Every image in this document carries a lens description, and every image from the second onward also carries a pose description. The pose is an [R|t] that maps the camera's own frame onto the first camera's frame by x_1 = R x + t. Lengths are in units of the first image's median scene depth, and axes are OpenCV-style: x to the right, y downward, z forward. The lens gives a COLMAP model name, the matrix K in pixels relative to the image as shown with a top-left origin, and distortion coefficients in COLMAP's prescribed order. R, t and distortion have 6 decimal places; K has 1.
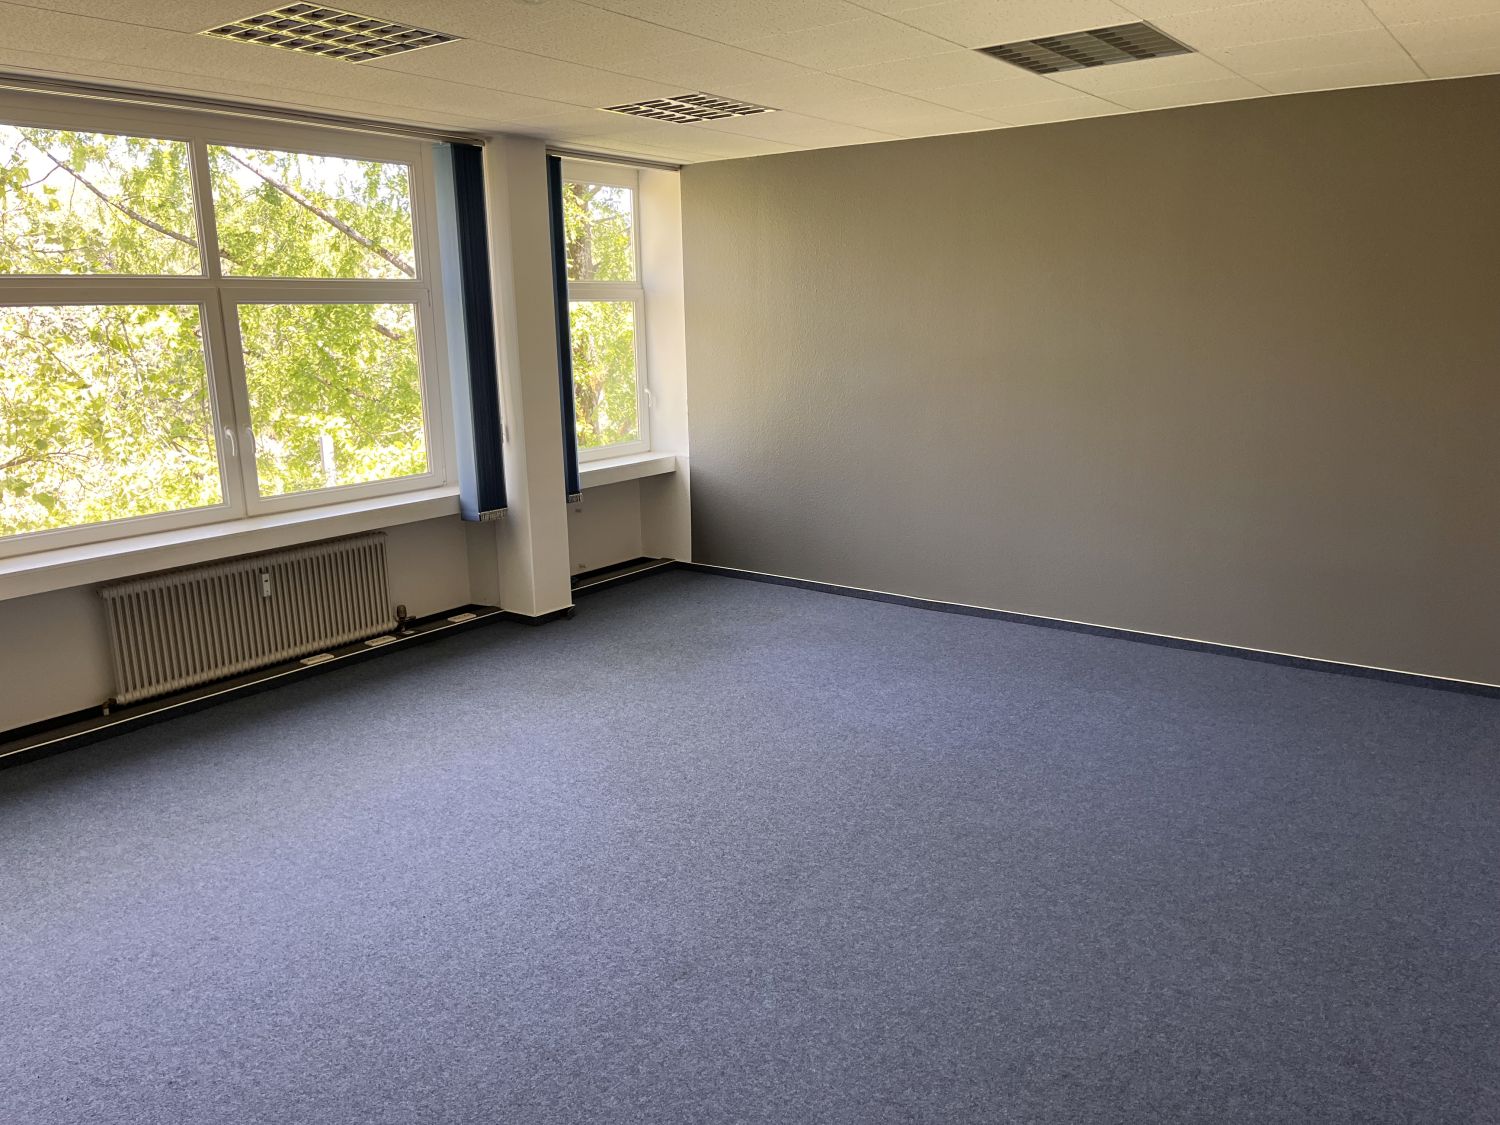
lens RADIAL K [[1137.9, 0, 784.9], [0, 1137.9, 562.6], [0, 0, 1]] dist [0.049679, -0.004711]
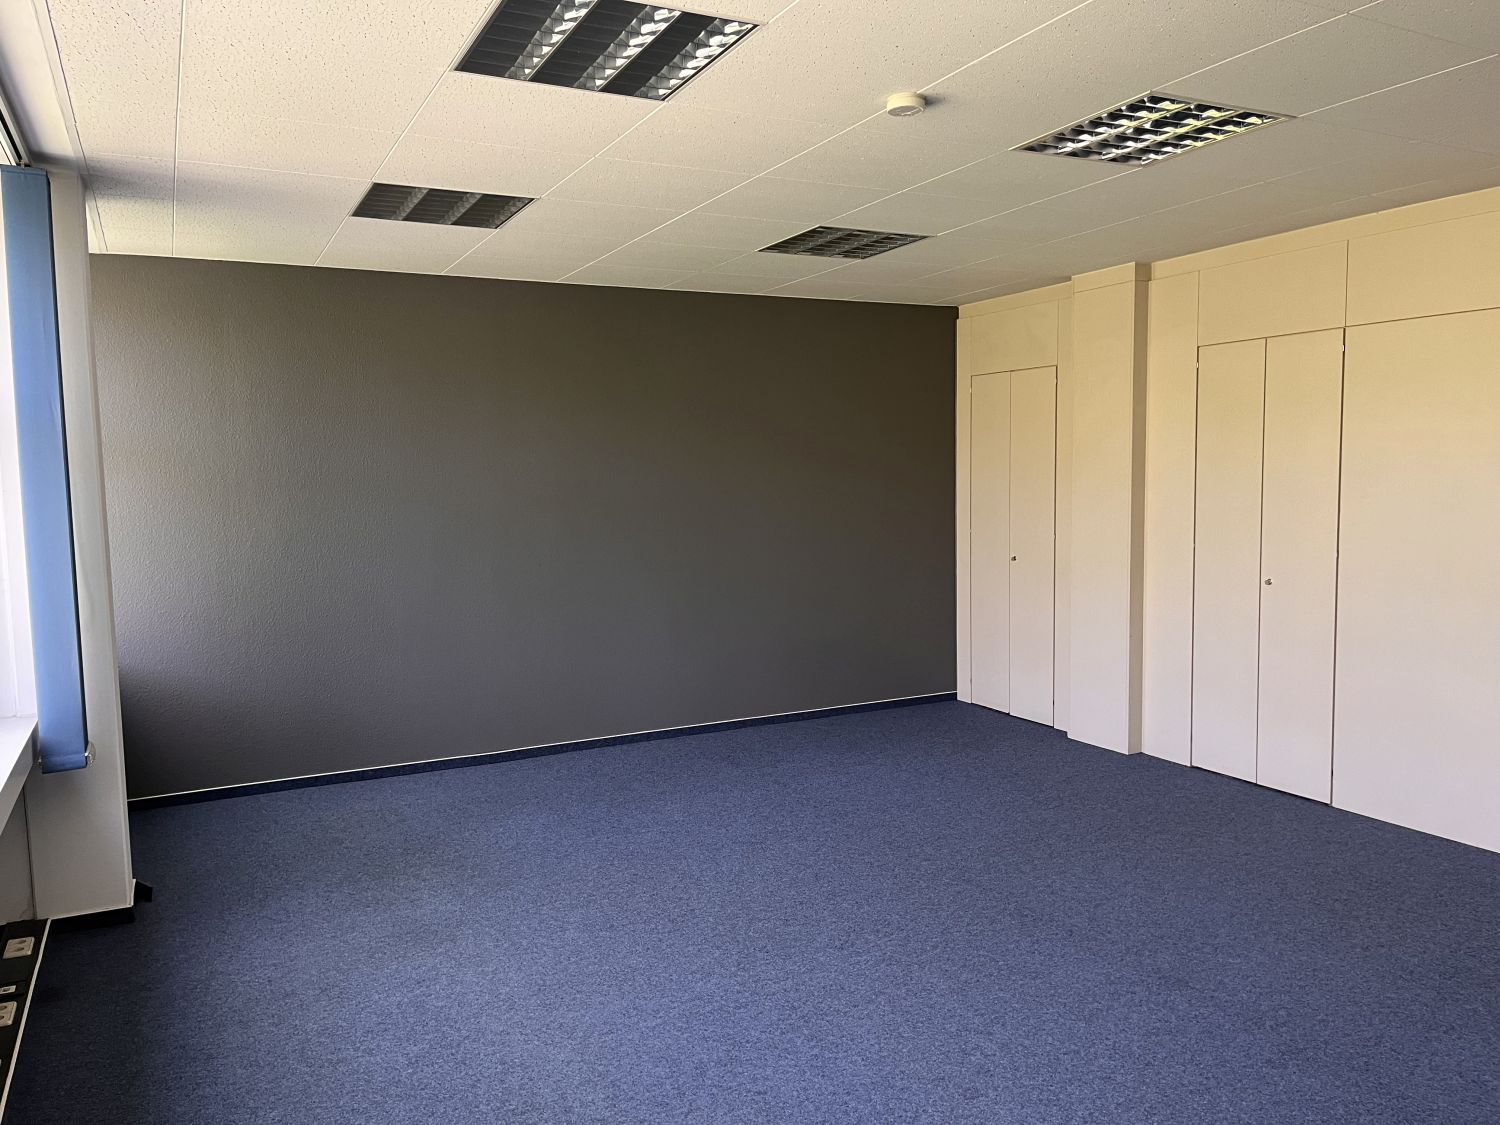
lens RADIAL K [[1137.9, 0, 784.9], [0, 1137.9, 562.6], [0, 0, 1]] dist [0.049679, -0.004711]
pose [[0.444180, -0.068098, 0.893346, -0.622732], [0.208982, 0.977478, -0.029397, -0.043434], [-0.871224, 0.199751, 0.448407, 0.380166]]
